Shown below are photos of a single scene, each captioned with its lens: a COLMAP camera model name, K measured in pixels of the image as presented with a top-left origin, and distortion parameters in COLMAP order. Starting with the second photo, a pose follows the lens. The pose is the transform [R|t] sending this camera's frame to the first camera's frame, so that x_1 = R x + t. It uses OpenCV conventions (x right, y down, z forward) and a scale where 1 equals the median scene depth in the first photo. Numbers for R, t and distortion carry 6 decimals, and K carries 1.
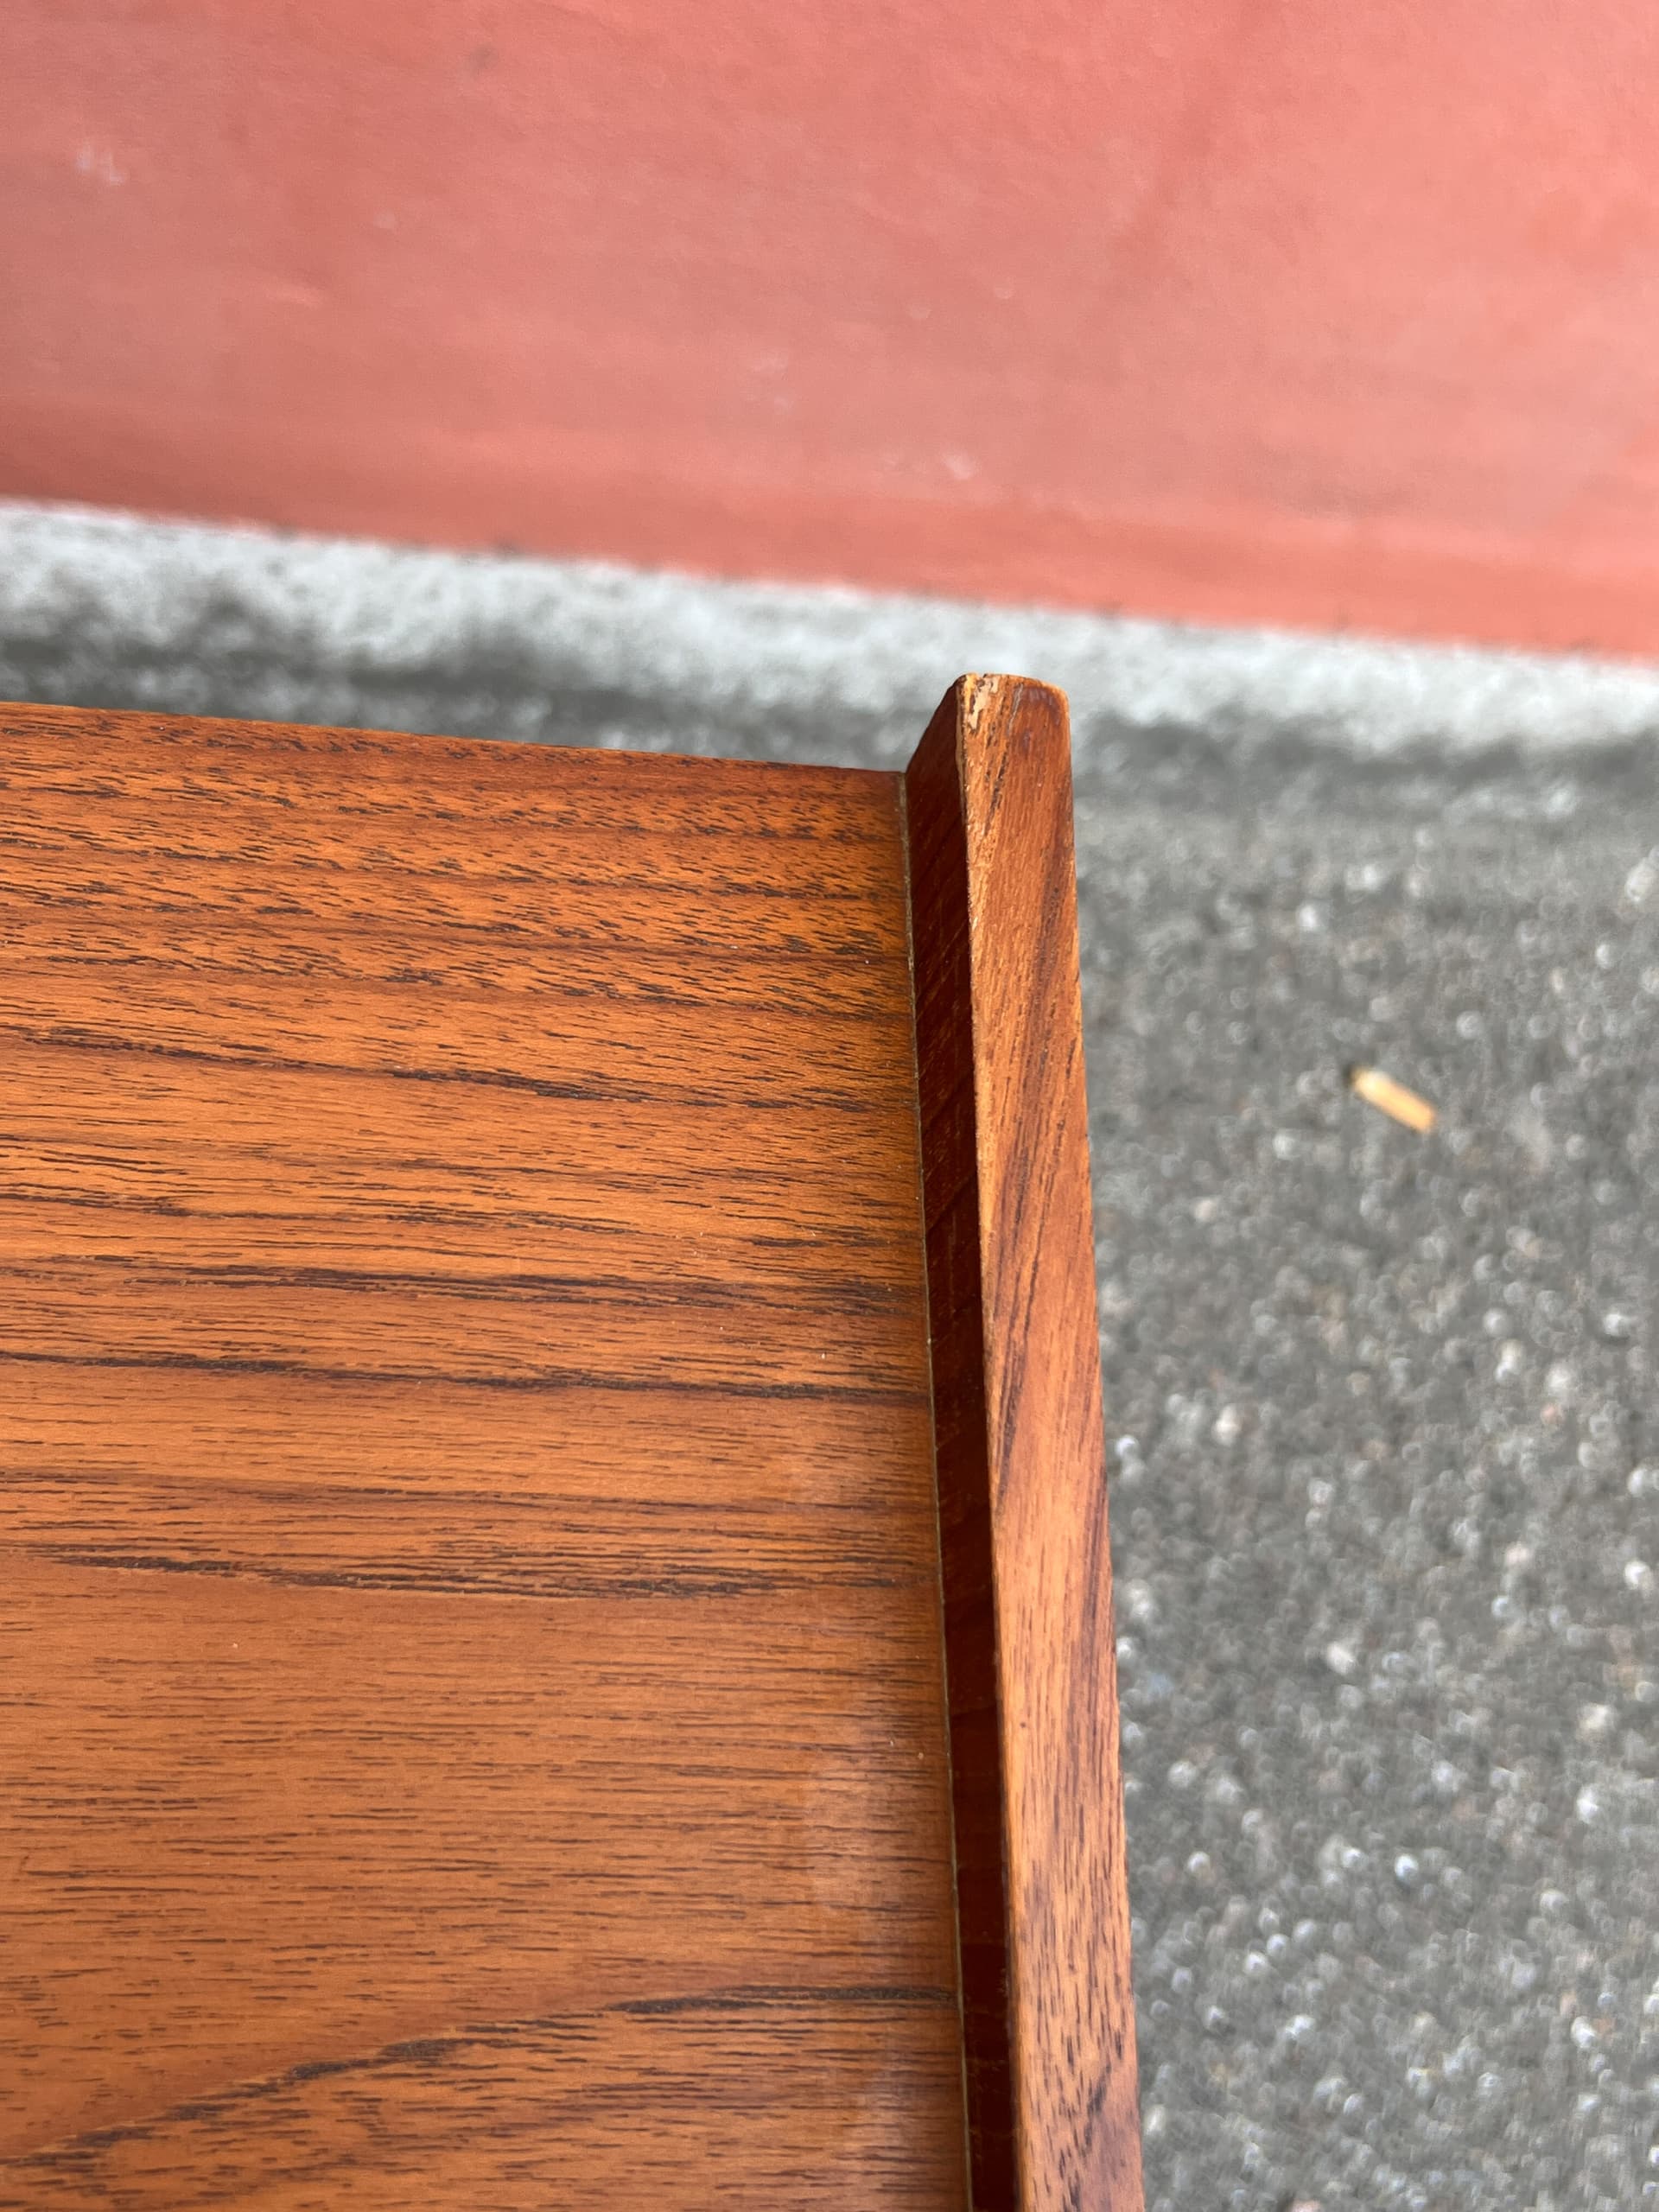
lens RADIAL K [[2320.2, 0, 799.0], [0, 2320.2, 1073.8], [0, 0, 1]] dist [-0.006908, 0.000000]
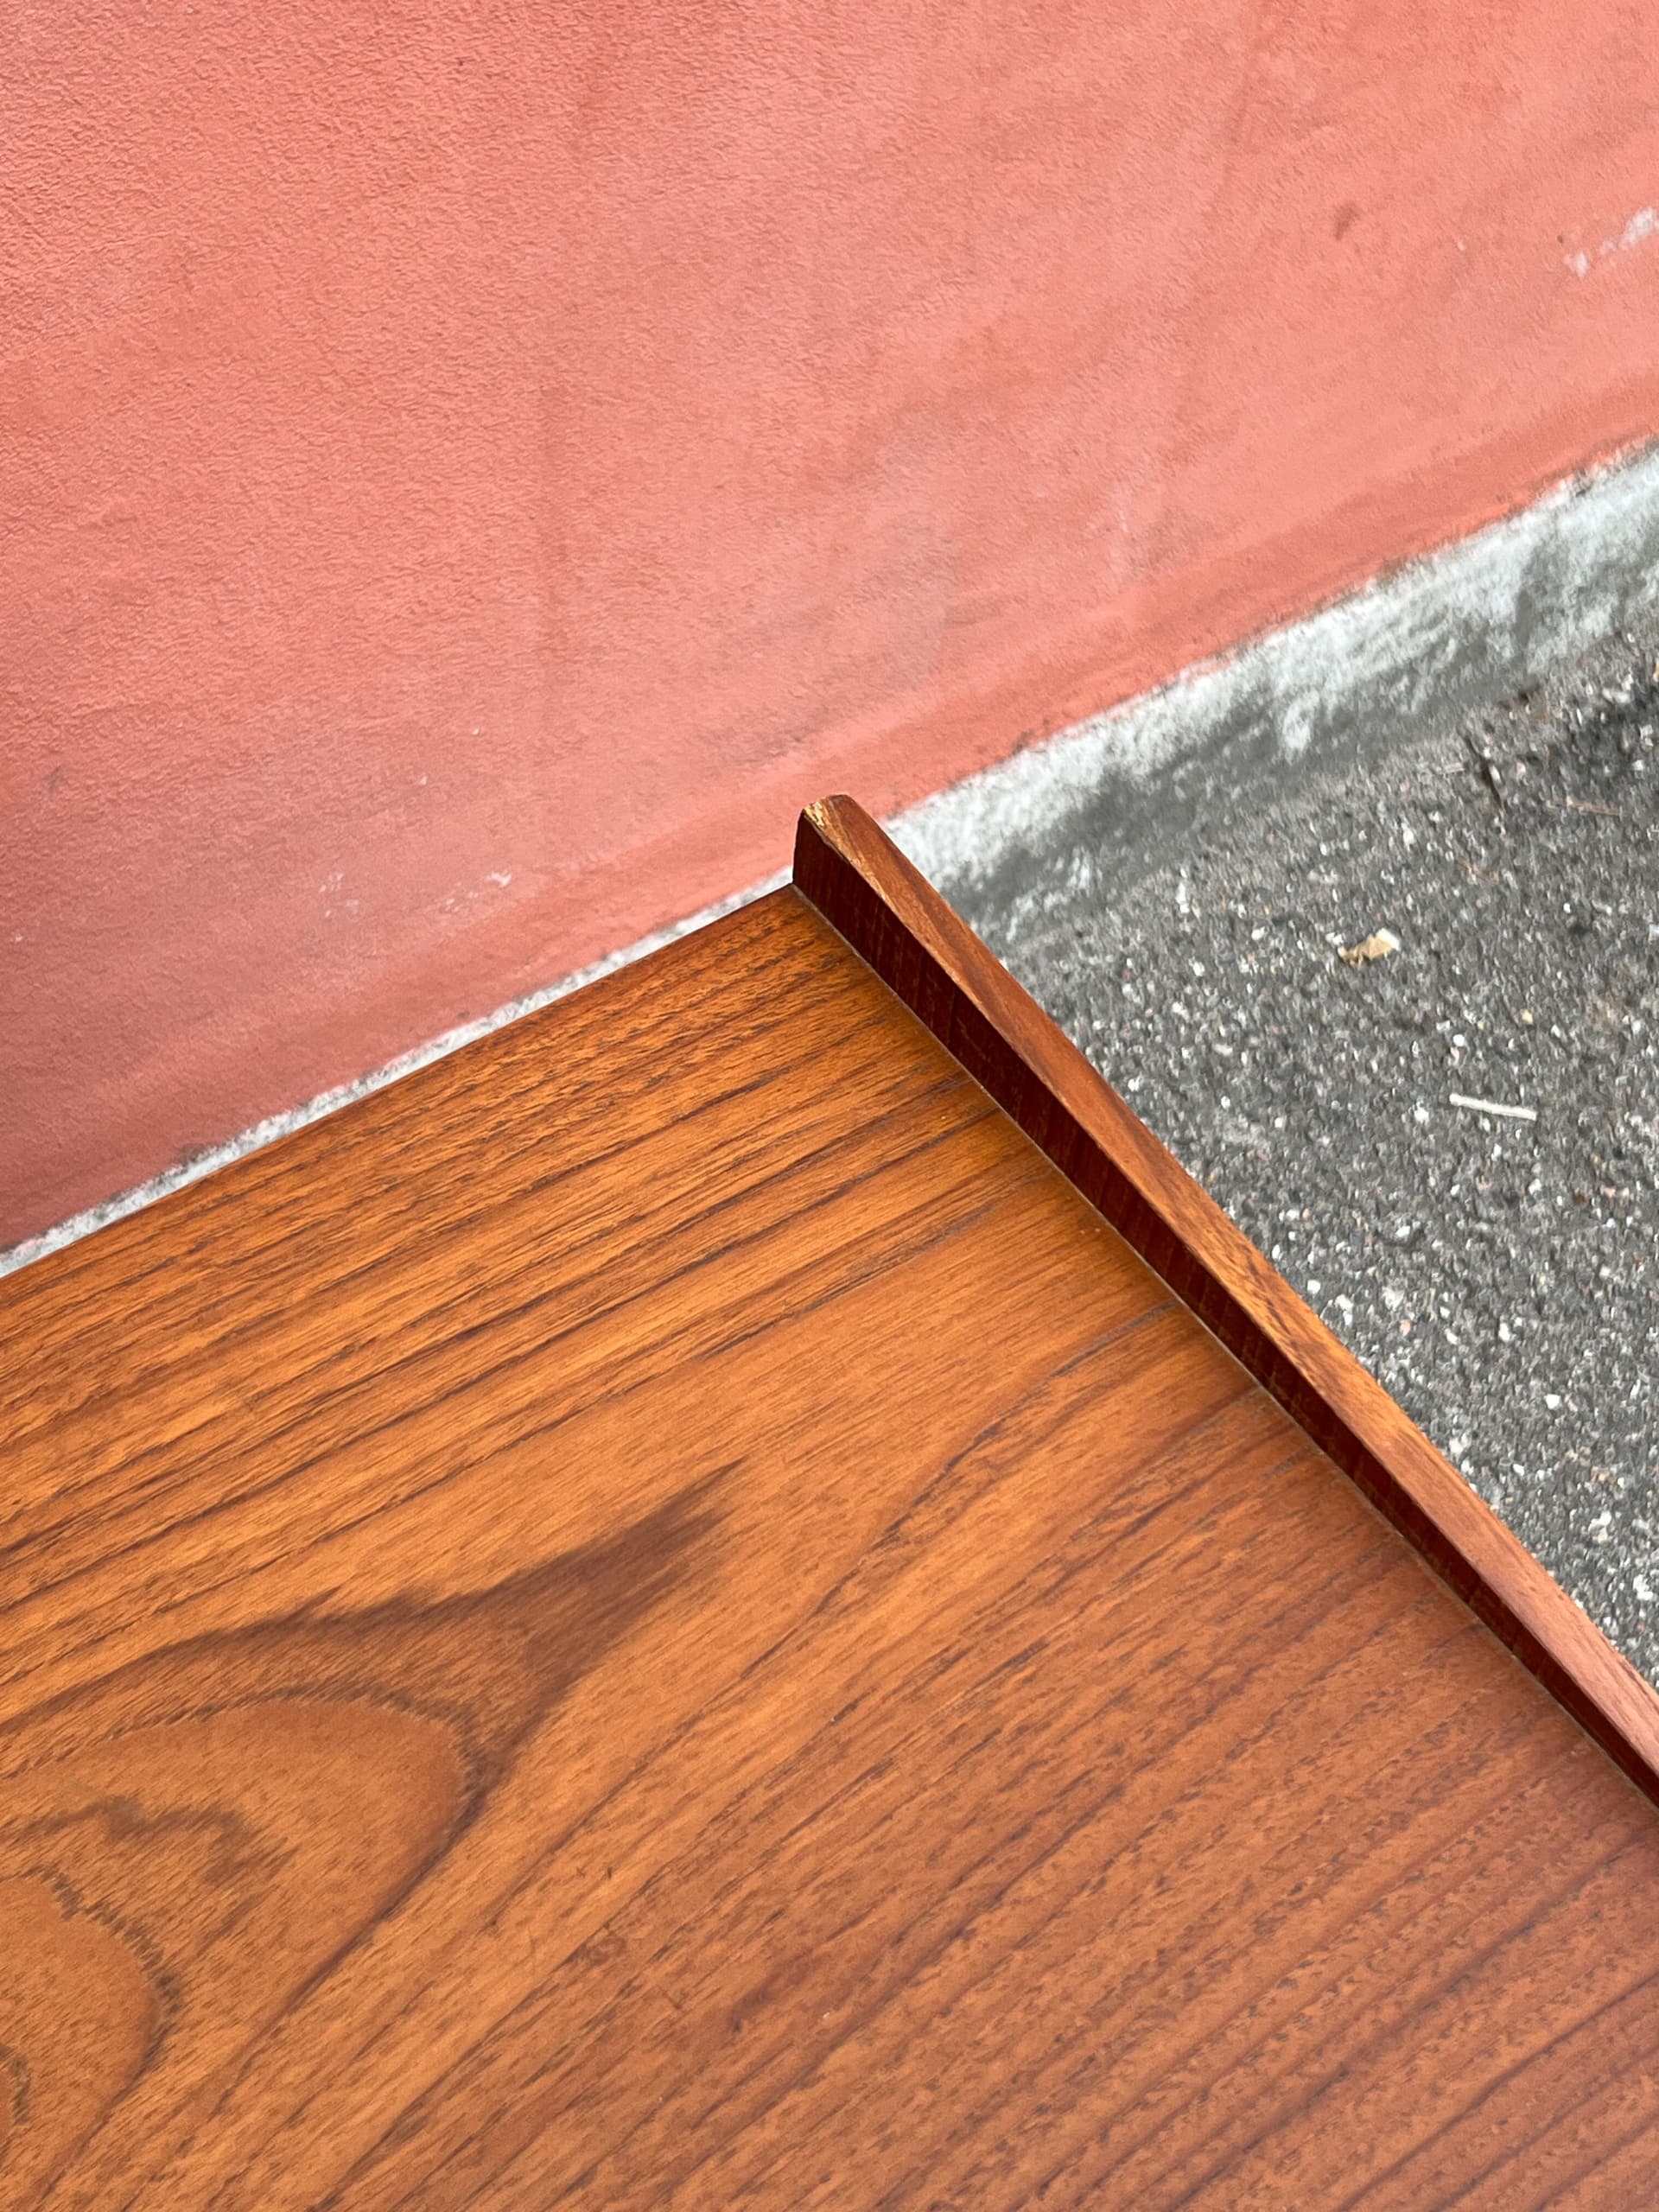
lens RADIAL K [[3220.2, 0, 785.6], [0, 3220.2, 1104.3], [0, 0, 1]] dist [0.057632, 0.000000]
pose [[0.817982, -0.530877, 0.221529, -0.685045], [0.565964, 0.811611, -0.144822, 0.424461], [-0.102912, 0.243839, 0.964340, -1.599201]]
